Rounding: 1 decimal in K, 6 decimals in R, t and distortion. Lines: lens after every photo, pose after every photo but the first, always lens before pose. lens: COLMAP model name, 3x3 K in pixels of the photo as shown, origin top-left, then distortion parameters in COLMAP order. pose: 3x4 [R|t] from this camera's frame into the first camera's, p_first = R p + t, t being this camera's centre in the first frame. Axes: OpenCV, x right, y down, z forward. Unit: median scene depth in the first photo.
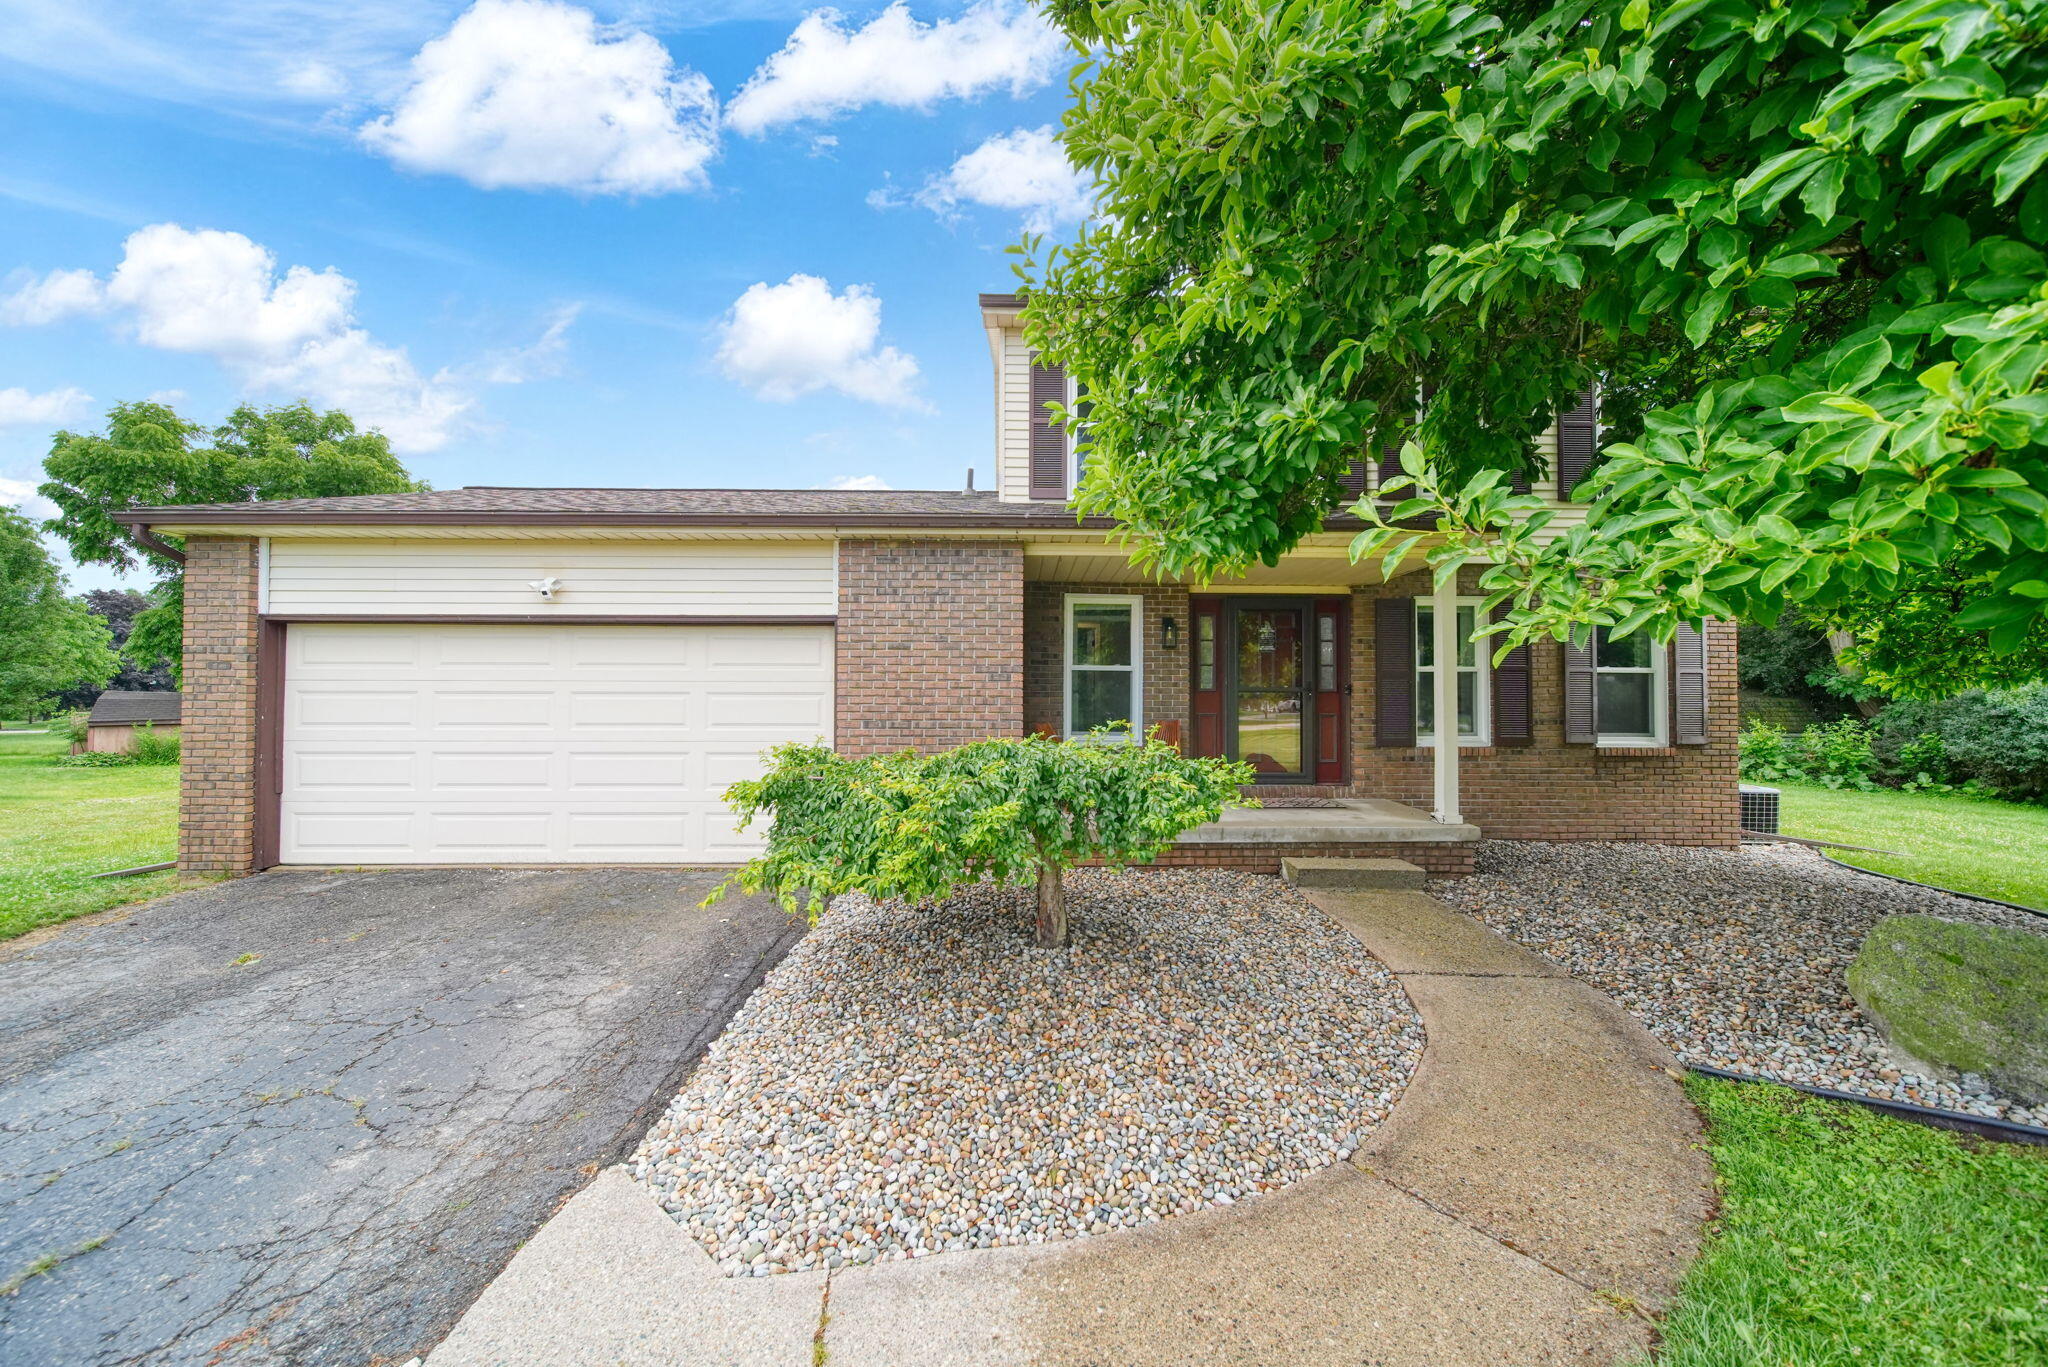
lens RADIAL K [[724.1, 0, 1019.1], [0, 724.1, 681.8], [0, 0, 1]] dist [0.000189, -0.002038]
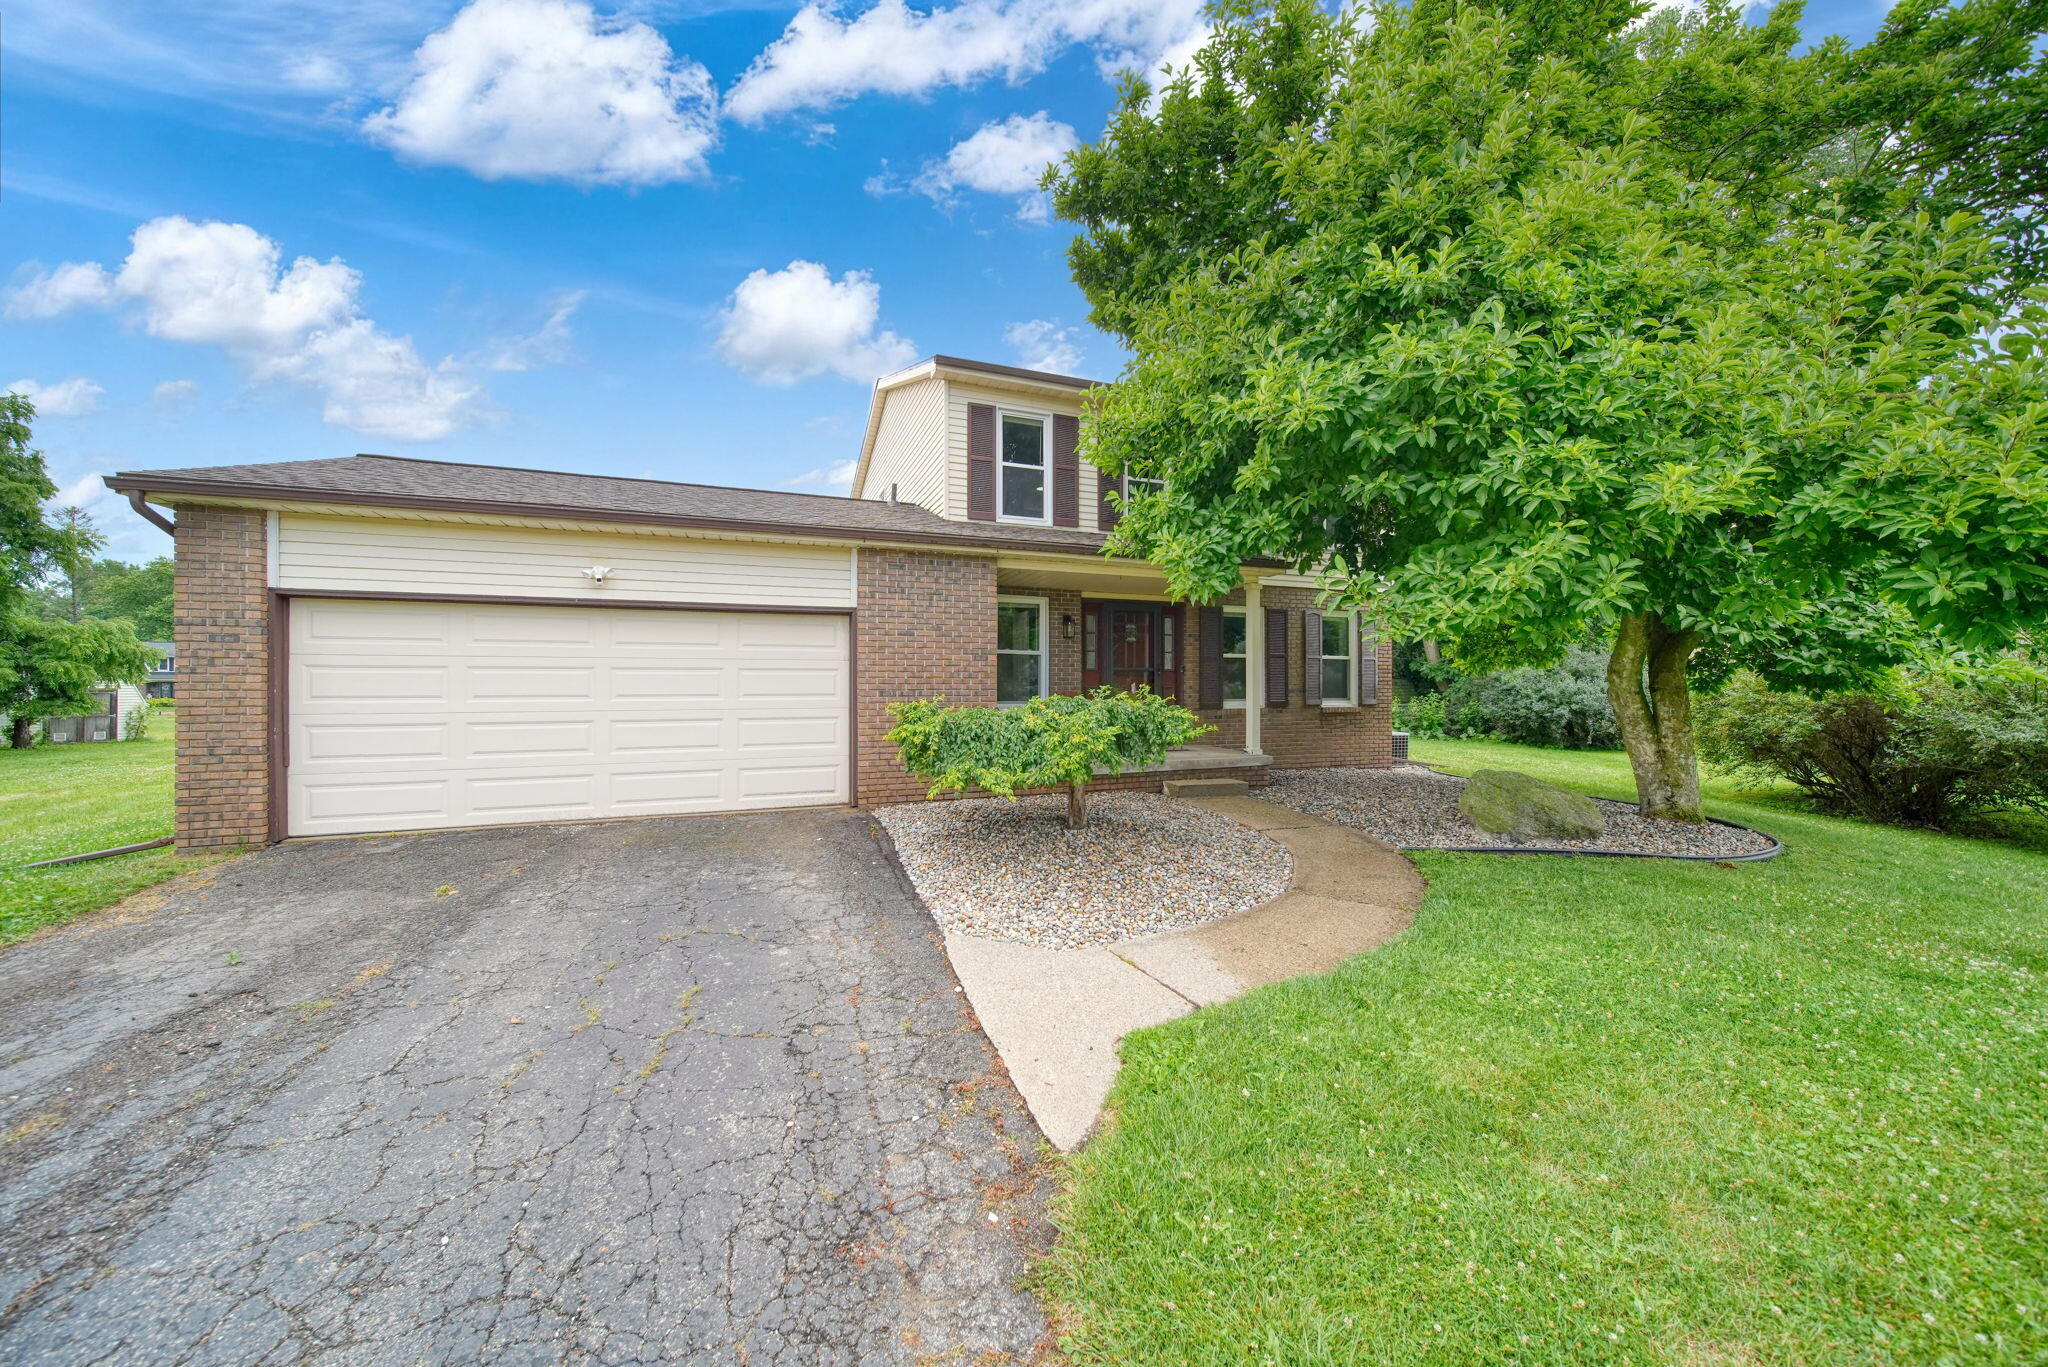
lens RADIAL K [[716.1, 0, 1020.9], [0, 716.1, 681.5], [0, 0, 1]] dist [-0.001348, -0.000522]
pose [[0.941599, -0.001873, 0.336730, -0.401954], [-0.004580, 0.999821, 0.018369, 0.013106], [-0.336704, -0.018838, 0.941422, -0.279316]]
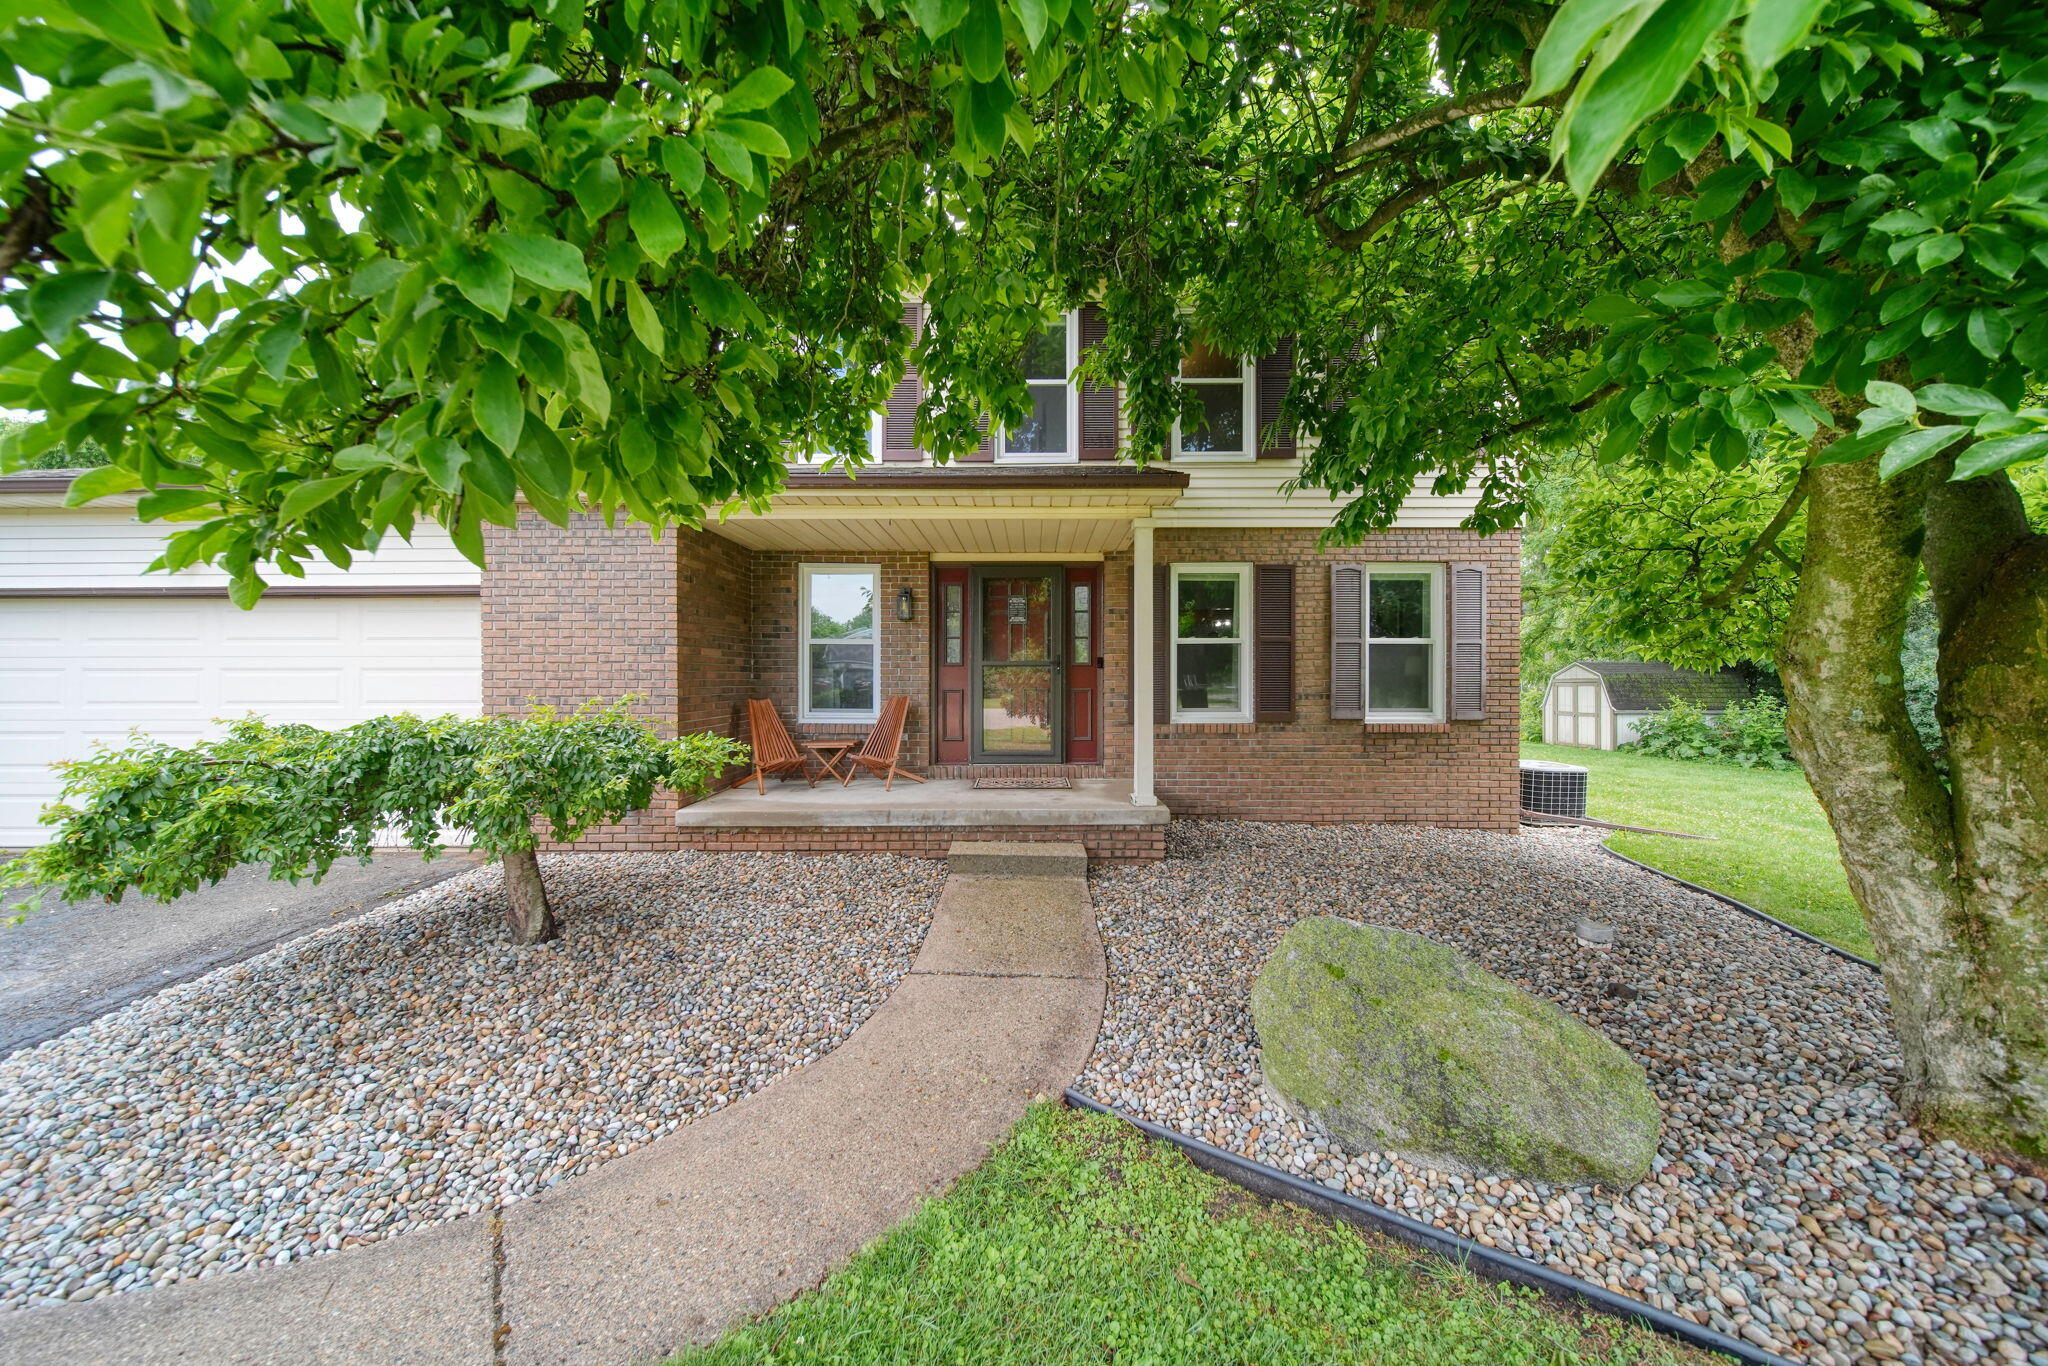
lens RADIAL K [[716.1, 0, 1020.9], [0, 716.1, 681.0], [0, 0, 1]] dist [-0.001348, -0.000522]
pose [[0.999793, -0.004596, -0.019813, 0.465908], [0.005083, 0.999685, 0.024574, 0.013200], [0.019694, -0.024670, 0.999502, 0.084862]]
